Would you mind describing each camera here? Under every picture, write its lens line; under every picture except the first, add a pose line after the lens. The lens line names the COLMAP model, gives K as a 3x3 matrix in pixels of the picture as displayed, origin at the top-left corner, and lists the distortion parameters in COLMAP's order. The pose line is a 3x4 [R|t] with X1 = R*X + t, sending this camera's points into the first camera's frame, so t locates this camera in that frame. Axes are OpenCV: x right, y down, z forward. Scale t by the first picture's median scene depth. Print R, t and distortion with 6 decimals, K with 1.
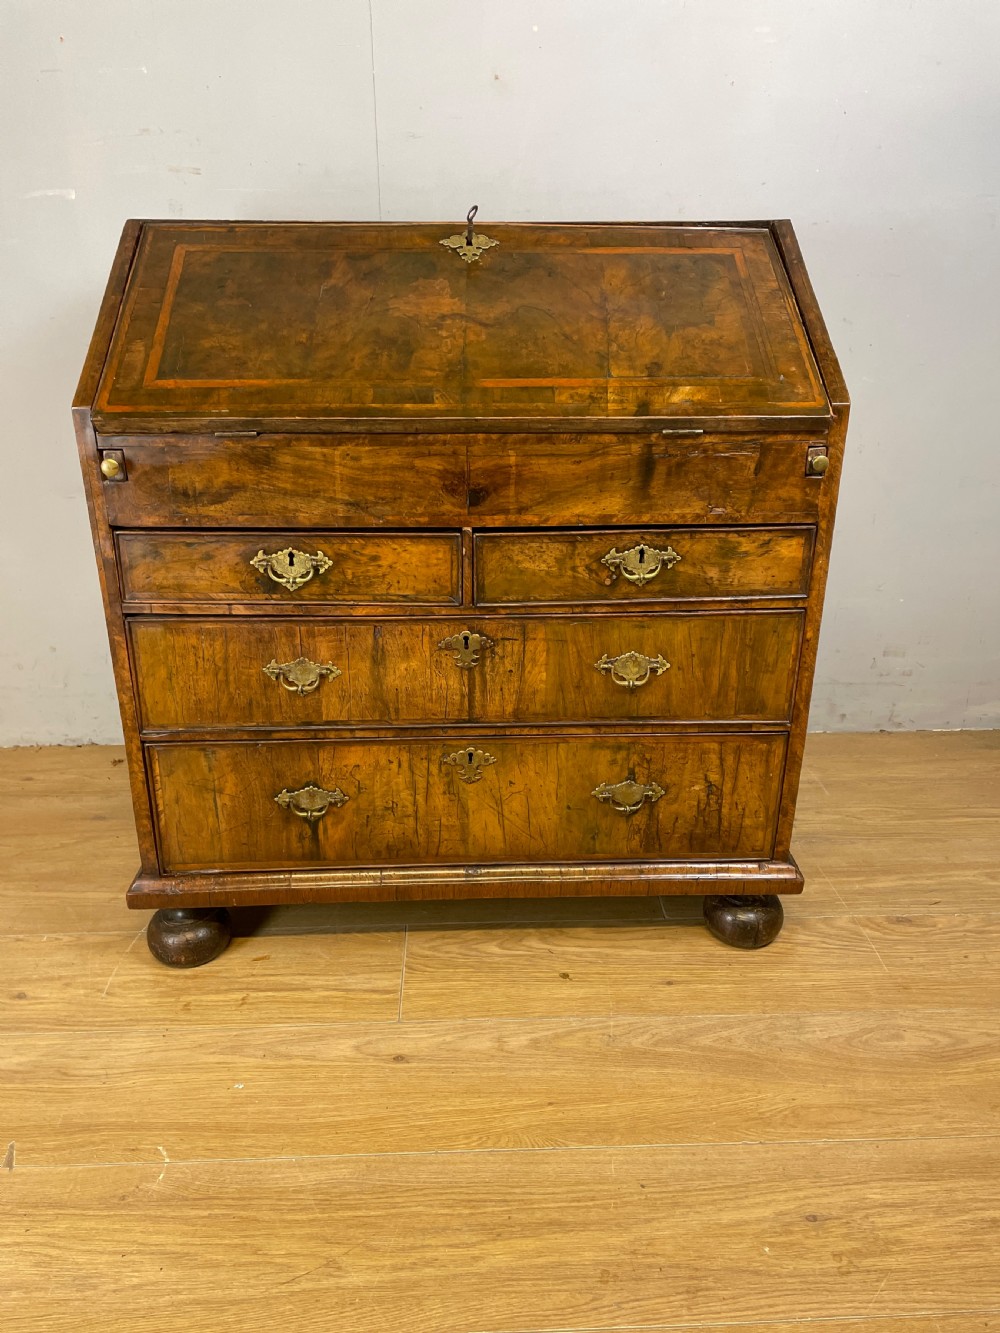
lens RADIAL K [[1007.6, 0, 500.1], [0, 1007.6, 660.7], [0, 0, 1]] dist [0.094533, -0.119640]
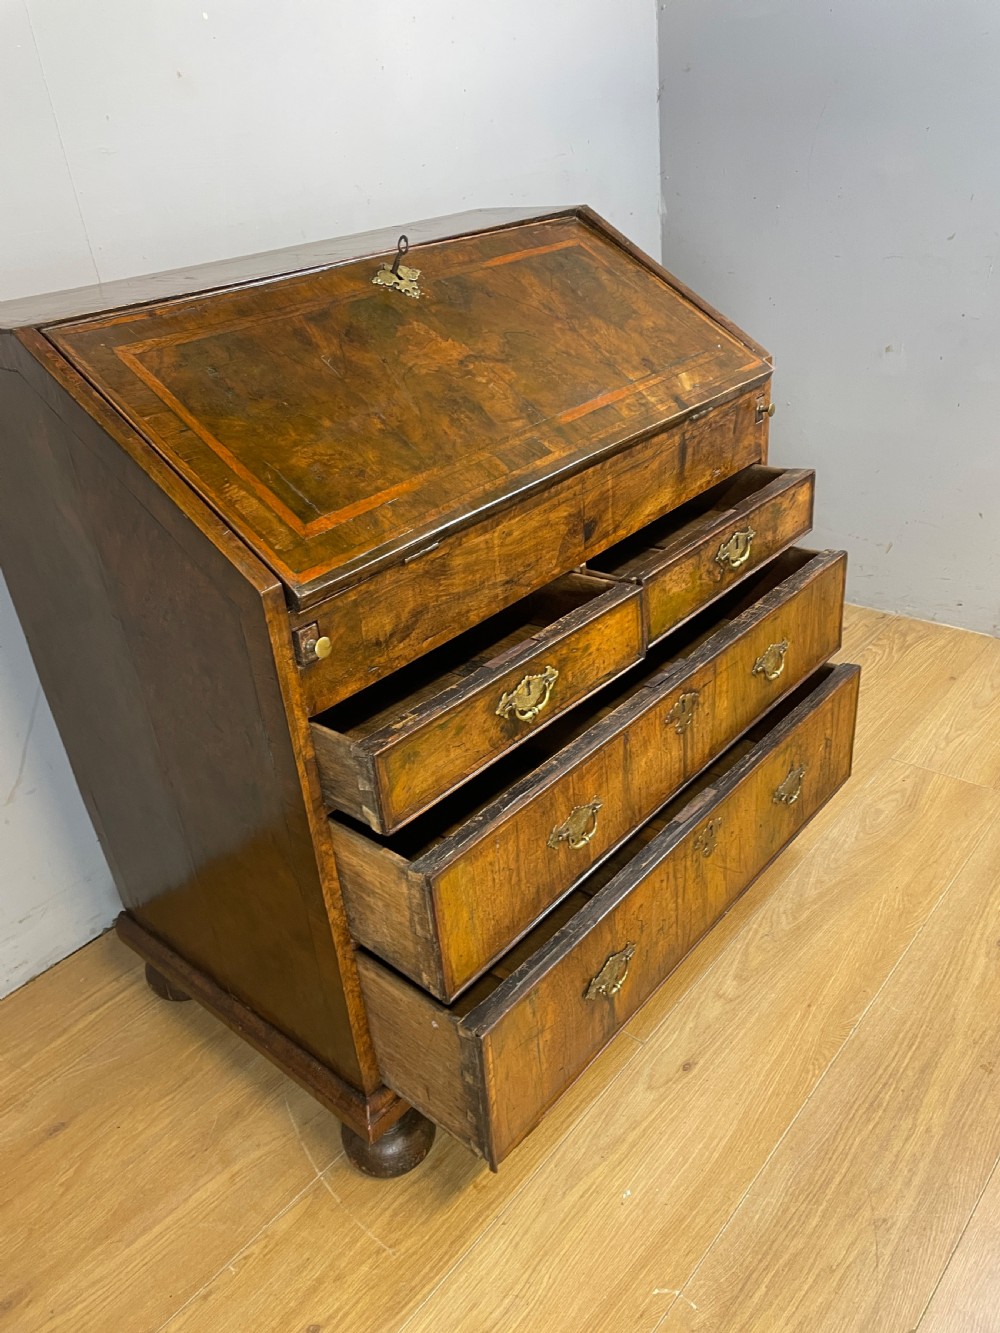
lens RADIAL K [[1007.6, 0, 492.2], [0, 1007.6, 656.0], [0, 0, 1]] dist [0.094533, -0.119640]
pose [[0.682809, -0.401234, 0.610560, -0.699025], [0.363245, 0.911529, 0.192790, -0.259590], [-0.633897, 0.090144, 0.768146, 0.294754]]
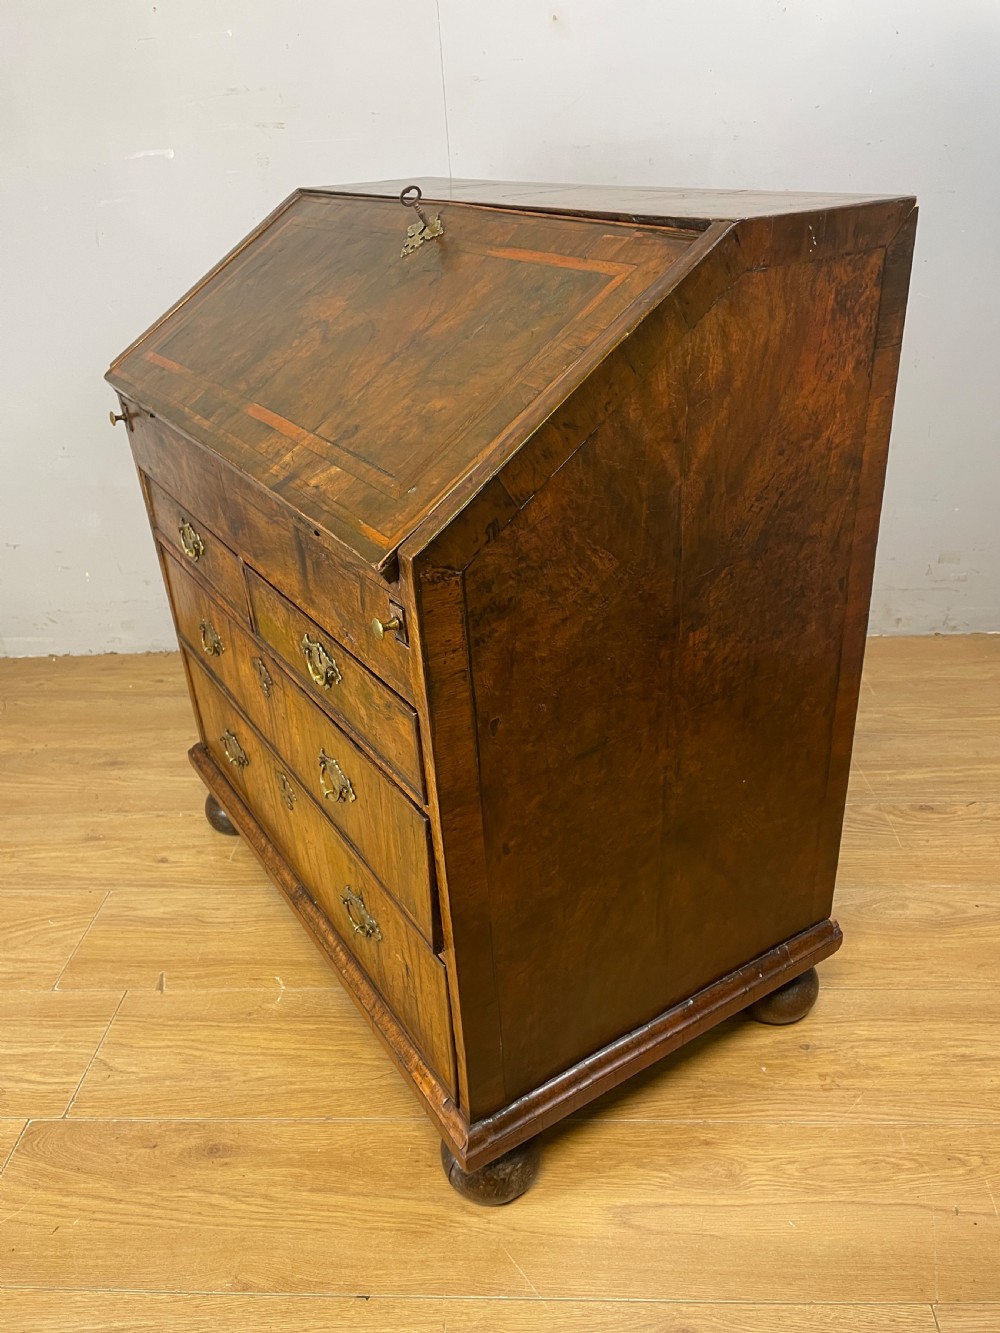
lens RADIAL K [[1007.6, 0, 512.3], [0, 1007.6, 664.7], [0, 0, 1]] dist [0.094533, -0.119640]
pose [[0.995462, -0.003530, -0.095095, 0.065363], [0.013695, 0.994223, 0.106460, -0.029277], [0.094170, -0.107279, 0.989759, -0.144218]]
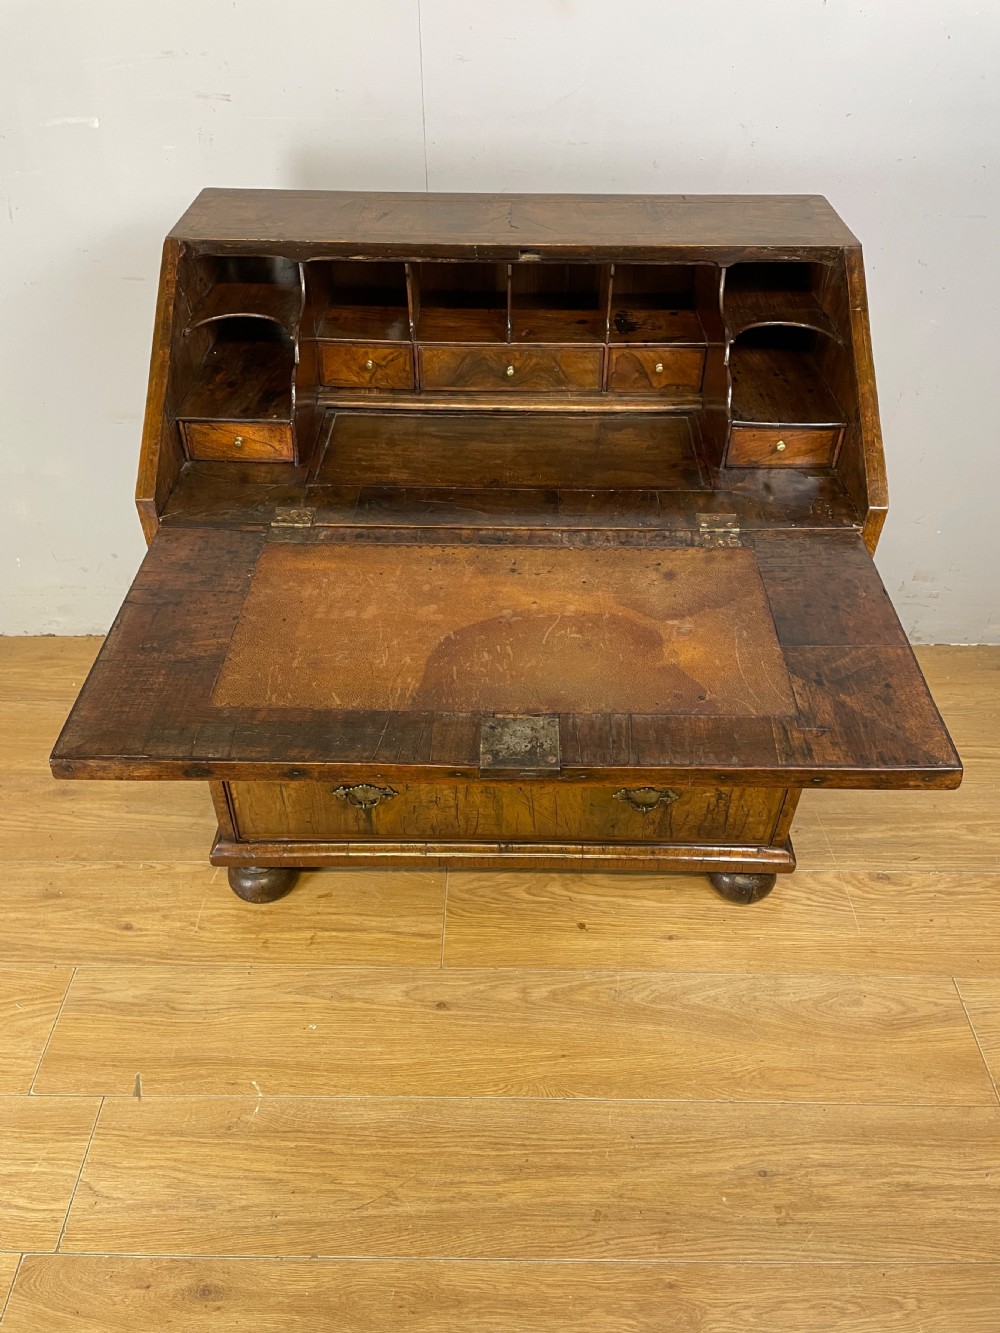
lens RADIAL K [[1007.6, 0, 499.6], [0, 1007.6, 660.1], [0, 0, 1]] dist [0.094533, -0.119640]
pose [[0.998894, 0.035315, -0.031032, -0.006206], [-0.023982, 0.950512, 0.309762, -0.382798], [0.040436, -0.308675, 0.950308, -0.027022]]
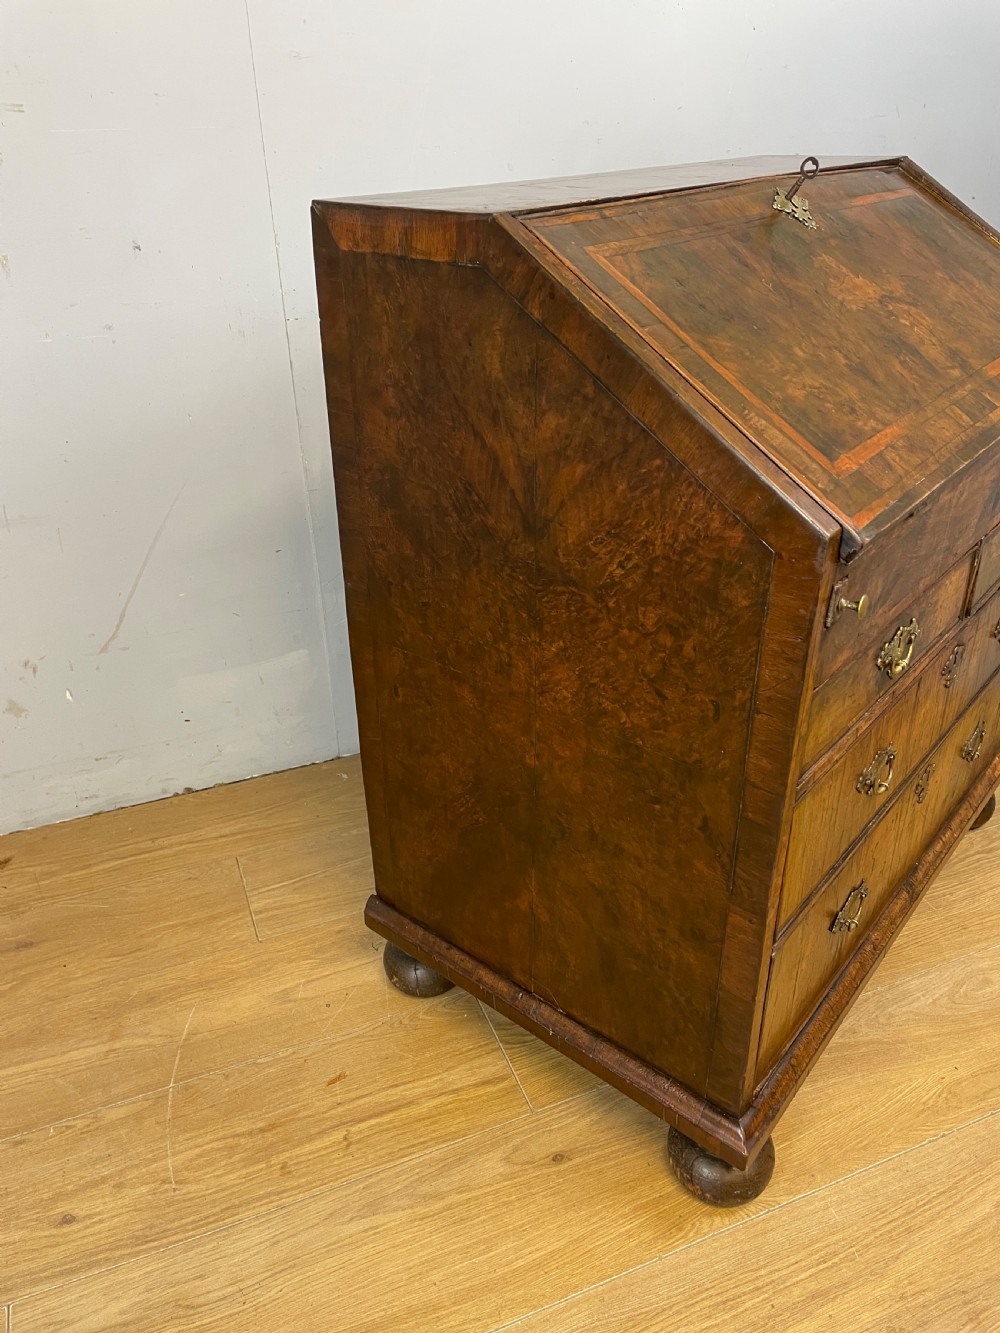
lens RADIAL K [[1007.6, 0, 503.6], [0, 1007.6, 657.2], [0, 0, 1]] dist [0.094533, -0.119640]
pose [[0.940495, -0.174582, 0.291530, -0.331572], [0.143600, 0.981753, 0.124660, -0.163554], [-0.307973, -0.075378, 0.948404, 0.191996]]
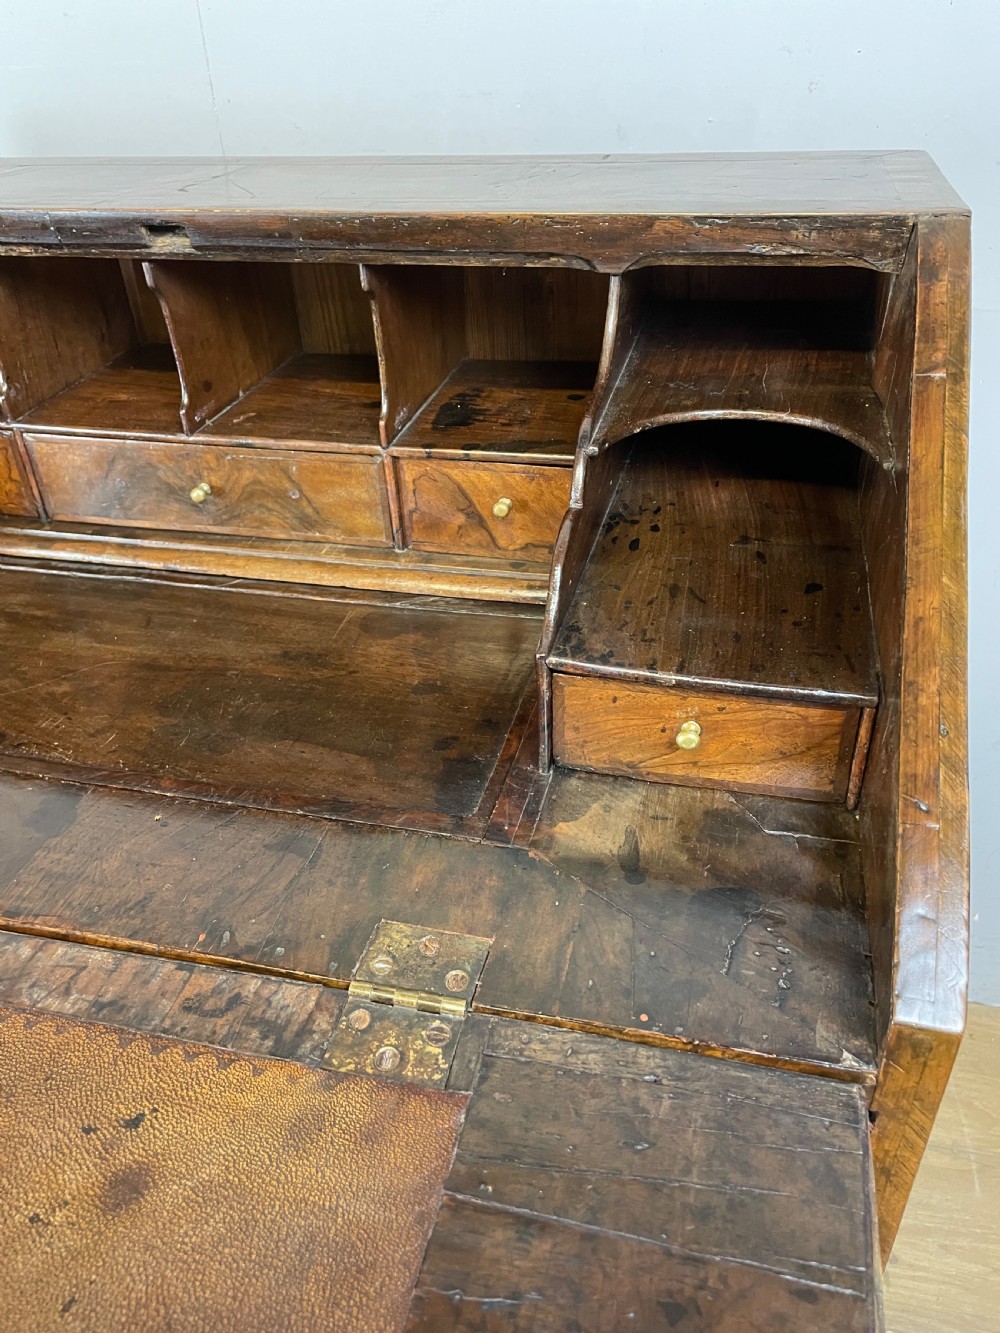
lens RADIAL K [[1007.6, 0, 499.3], [0, 1007.6, 667.1], [0, 0, 1]] dist [0.094533, -0.119640]
pose [[0.960887, 0.122649, -0.248300, 0.256587], [-0.070774, 0.975565, 0.207998, -0.372450], [0.267743, -0.182290, 0.946089, 0.658487]]
